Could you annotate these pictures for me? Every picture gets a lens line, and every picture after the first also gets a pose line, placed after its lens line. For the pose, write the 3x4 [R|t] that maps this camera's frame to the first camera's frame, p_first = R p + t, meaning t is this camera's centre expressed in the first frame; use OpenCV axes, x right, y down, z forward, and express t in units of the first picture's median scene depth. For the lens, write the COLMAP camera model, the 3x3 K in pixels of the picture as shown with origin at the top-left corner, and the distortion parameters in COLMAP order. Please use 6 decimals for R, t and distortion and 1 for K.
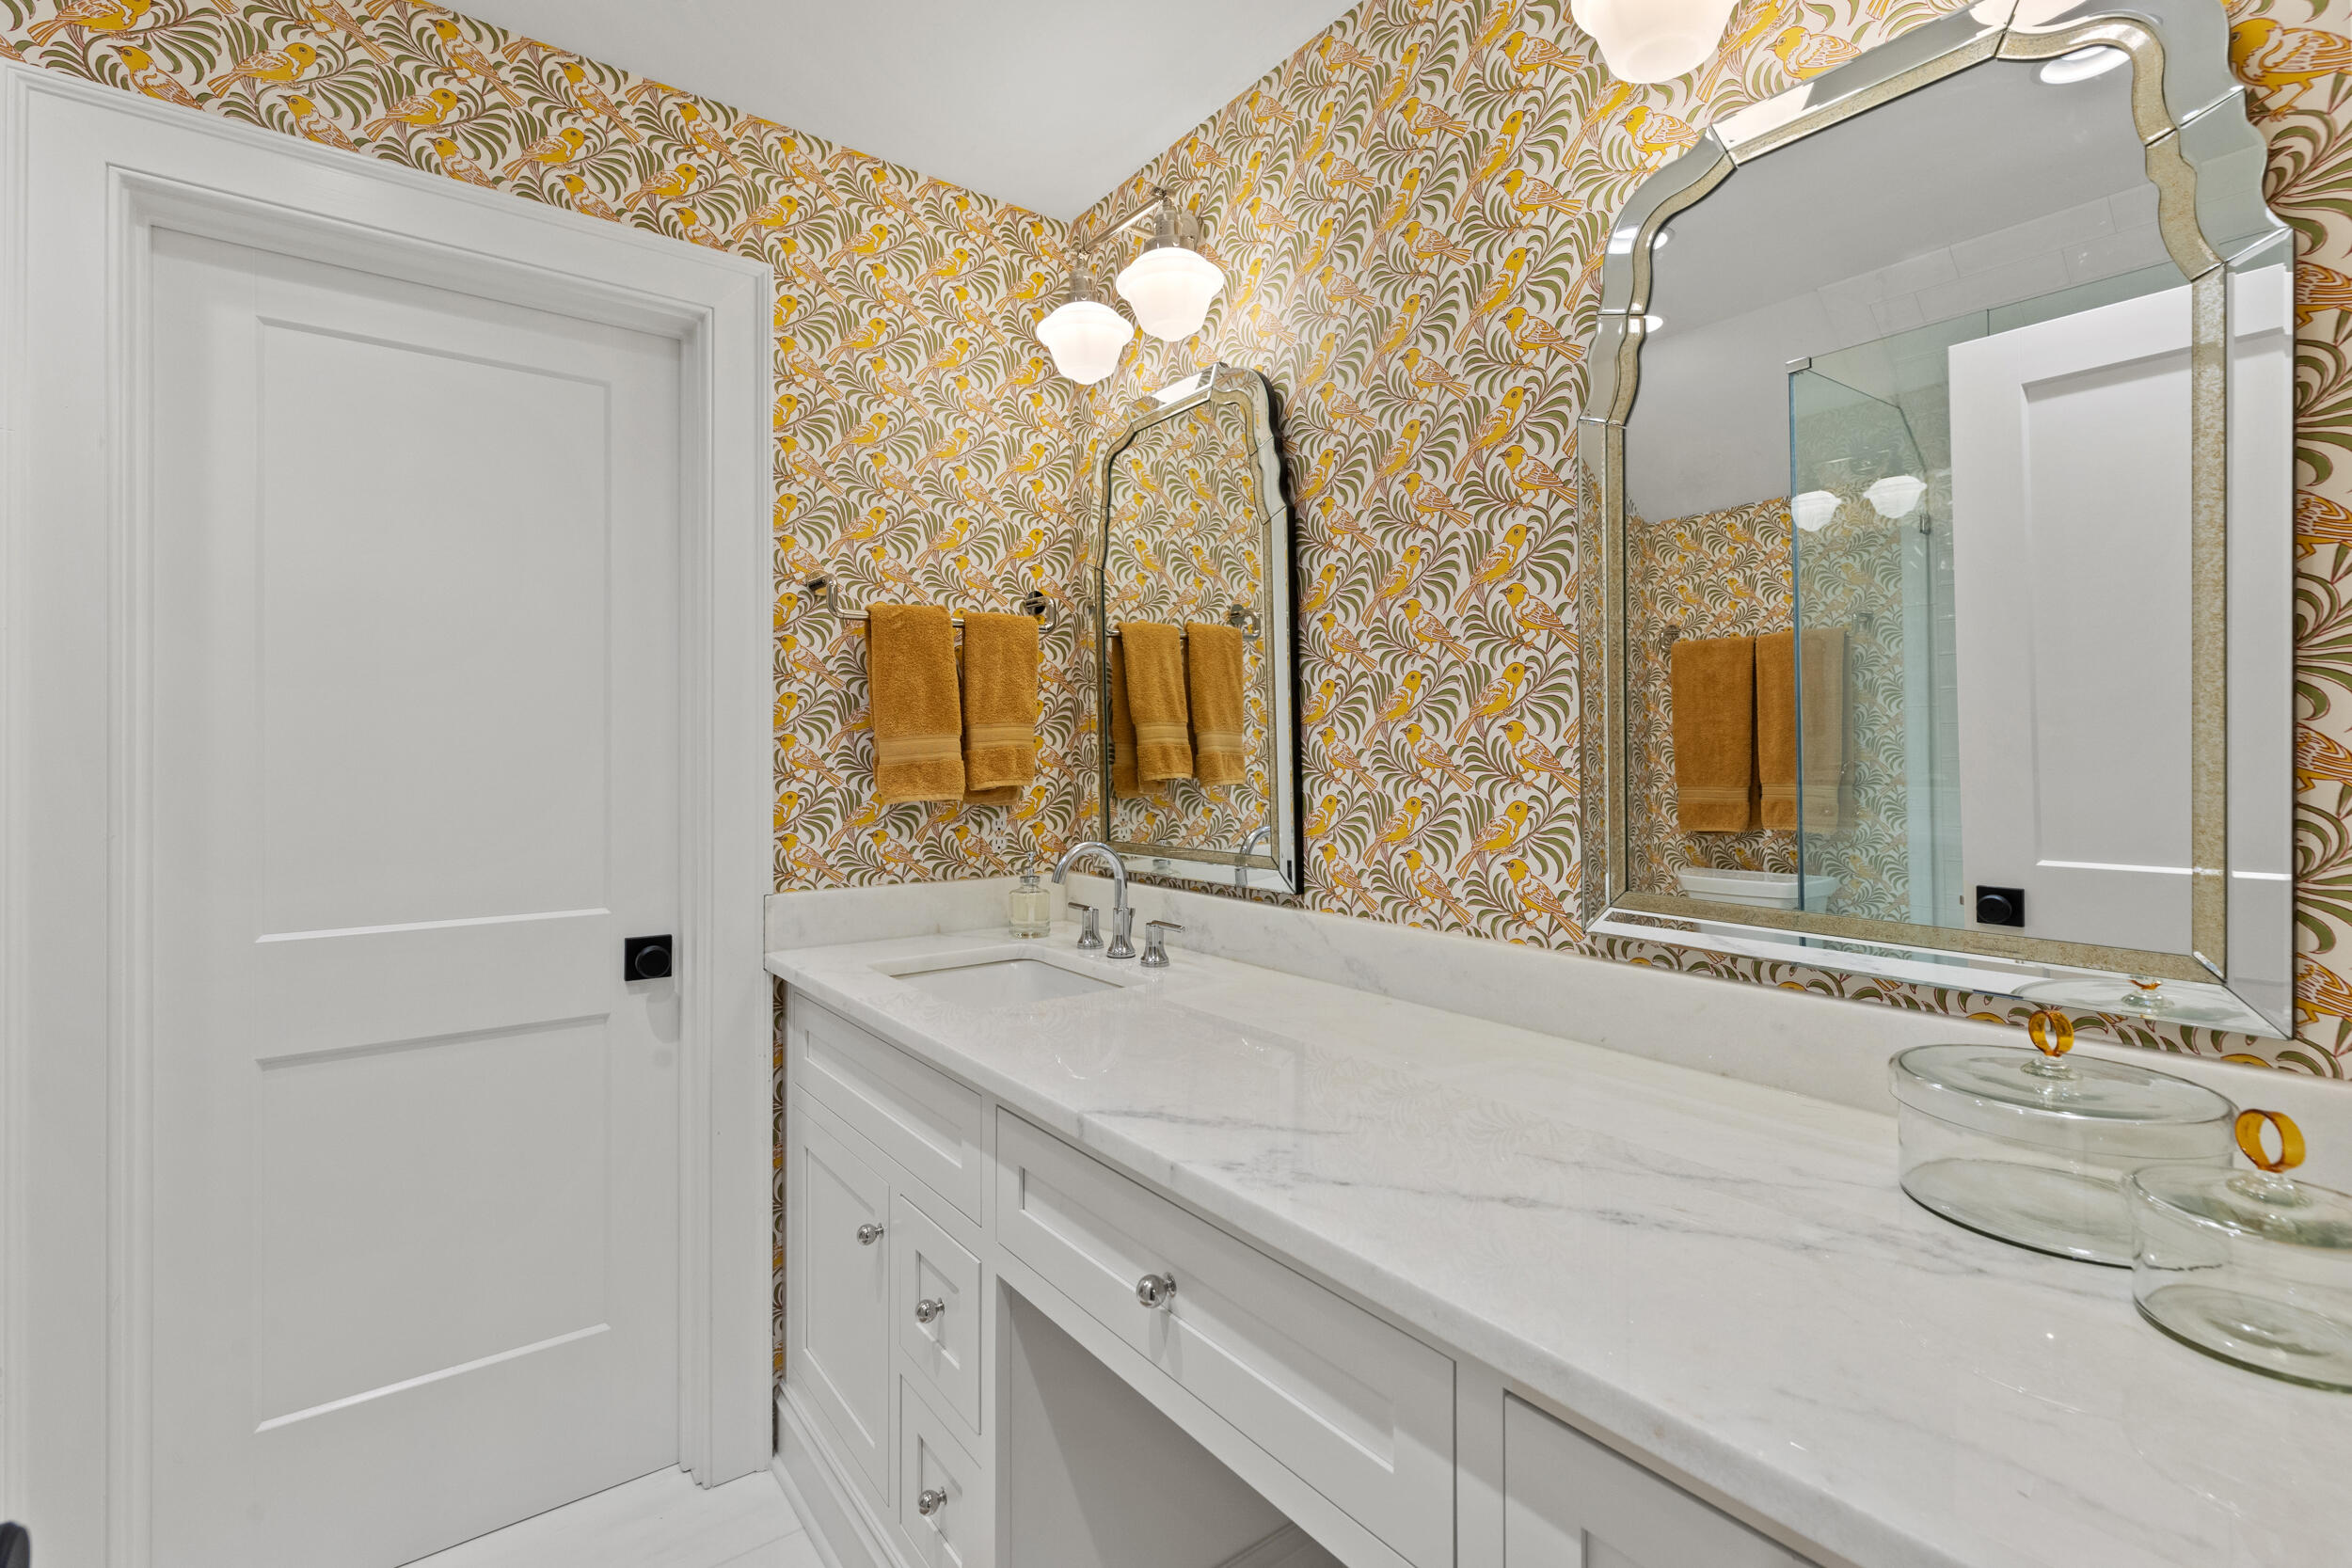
lens RADIAL K [[1055.3, 0, 1182.7], [0, 1055.3, 770.5], [0, 0, 1]] dist [-0.002670, -0.000226]
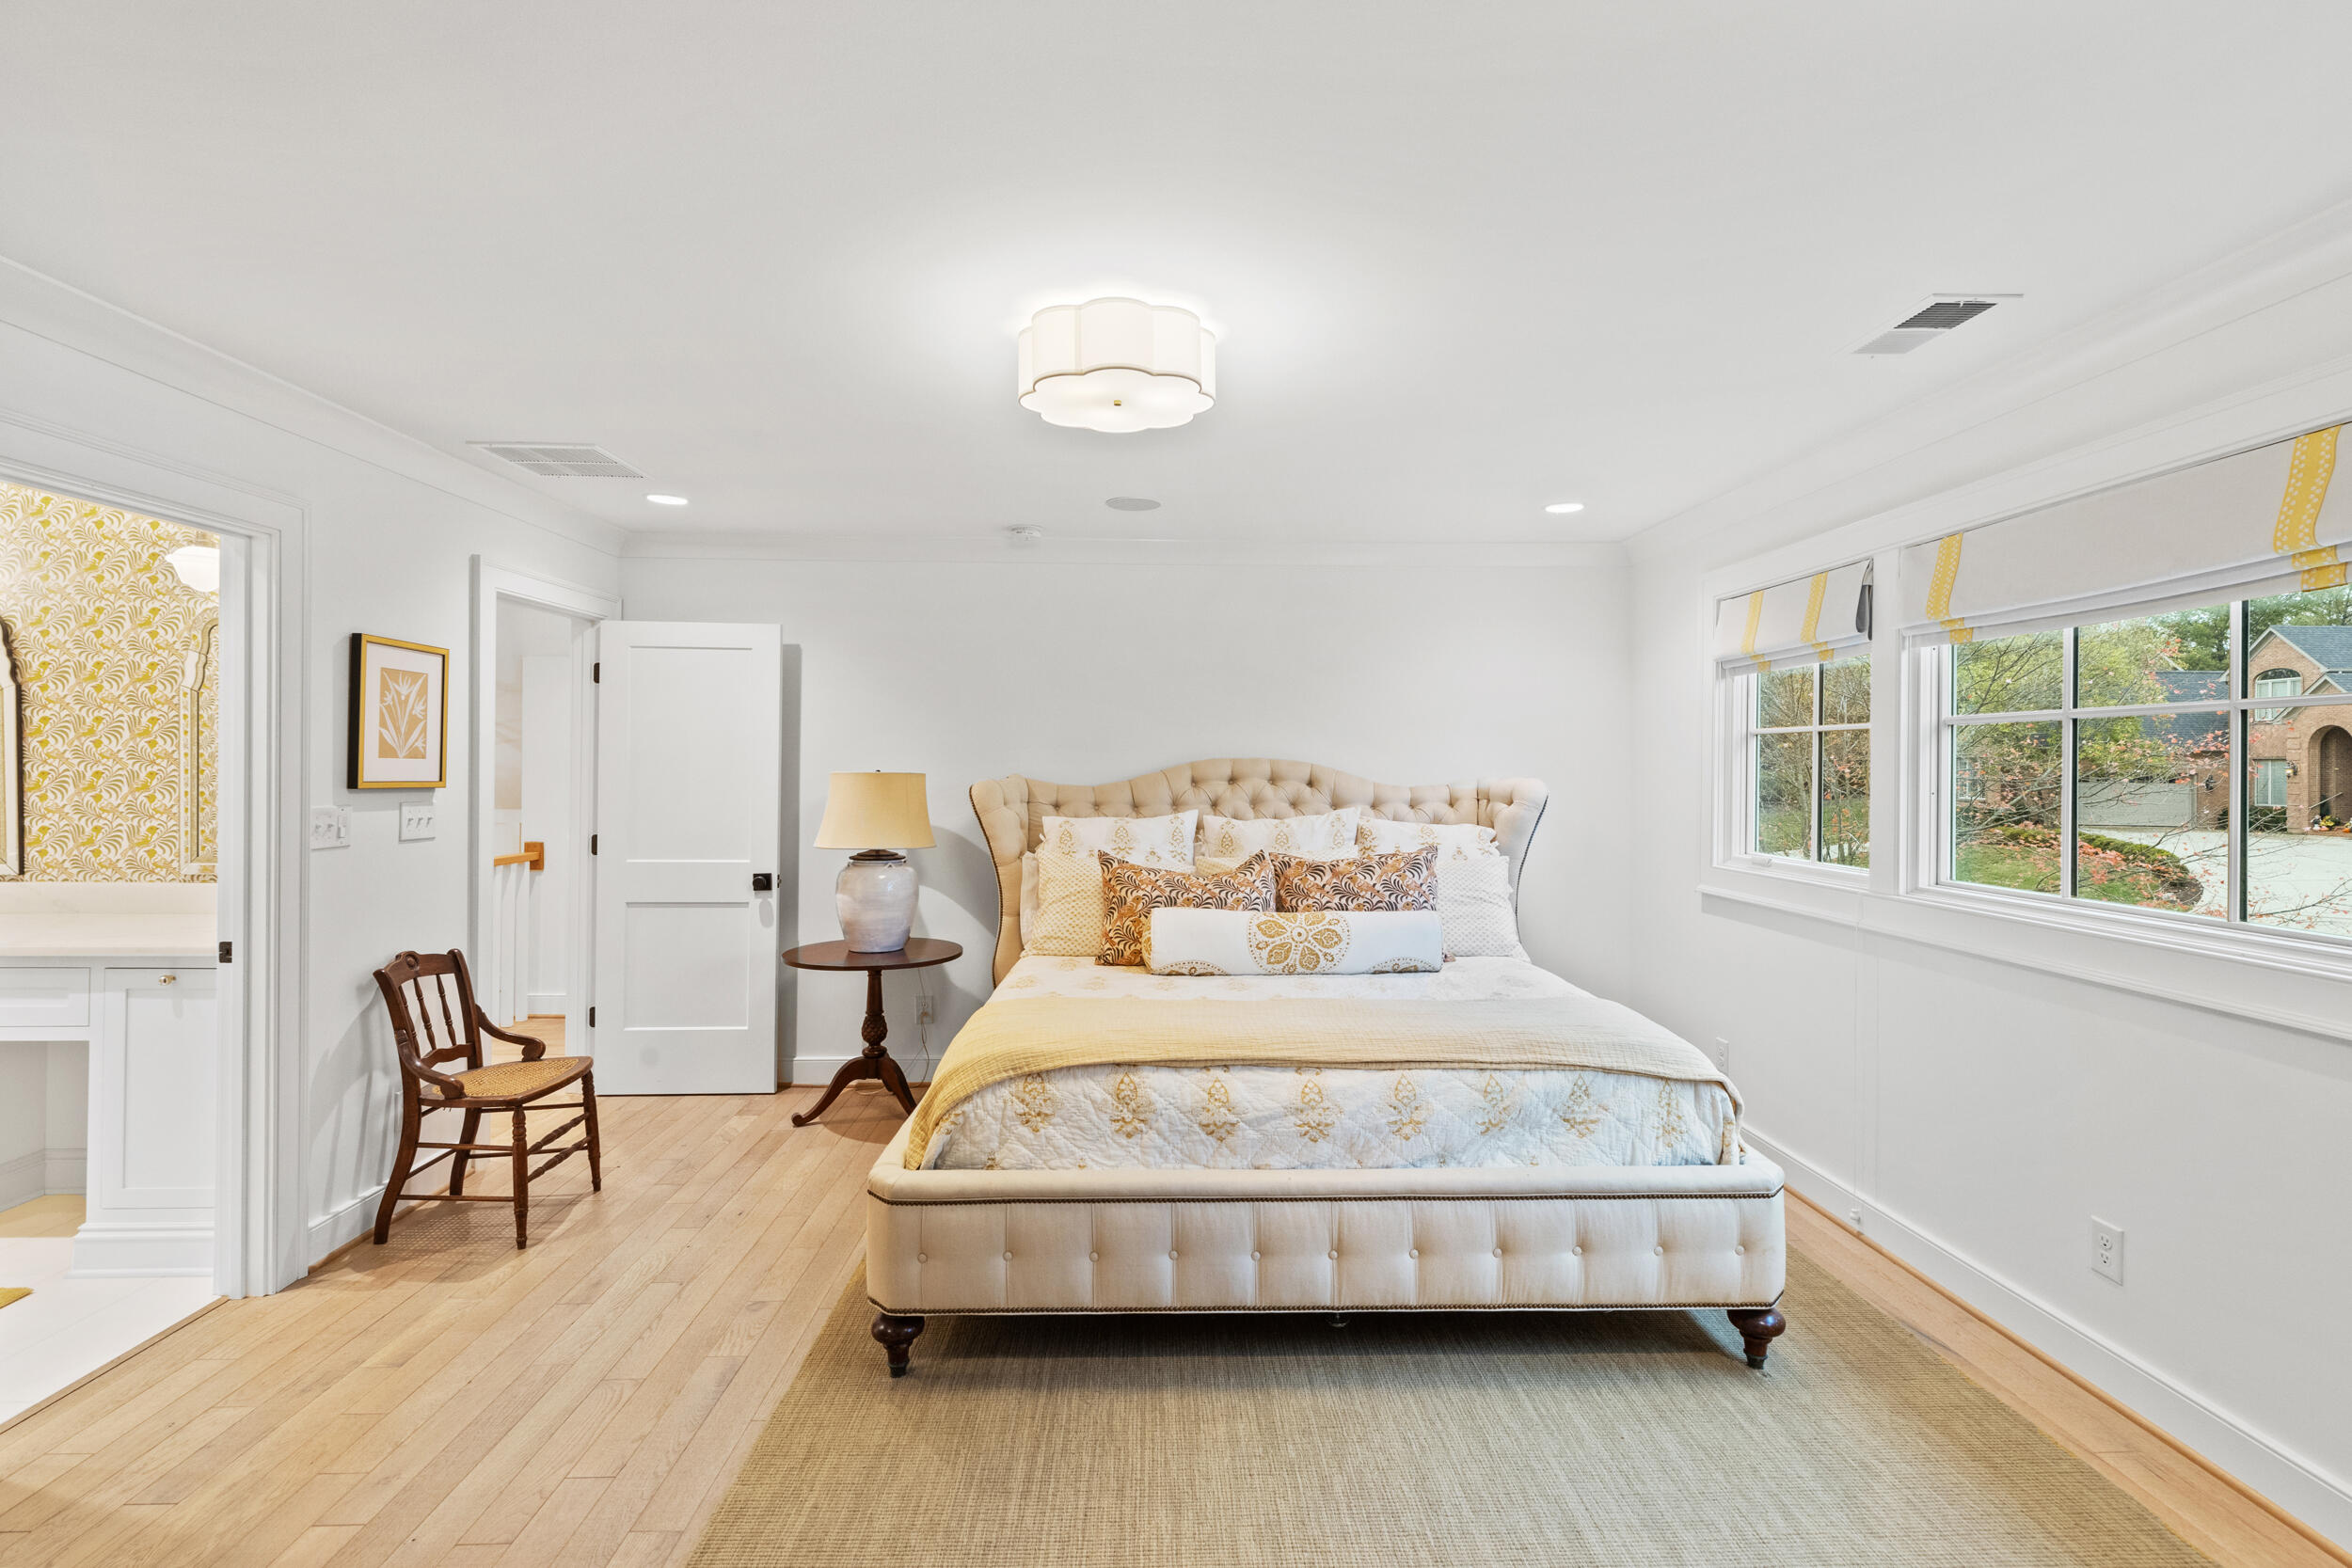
lens RADIAL K [[1055.3, 0, 1178.9], [0, 1055.3, 774.4], [0, 0, 1]] dist [-0.002670, -0.000226]
pose [[0.562790, 0.011890, 0.826515, -0.313588], [0.002594, 0.999866, -0.016150, -0.038977], [-0.826596, 0.011233, 0.562684, -2.004983]]
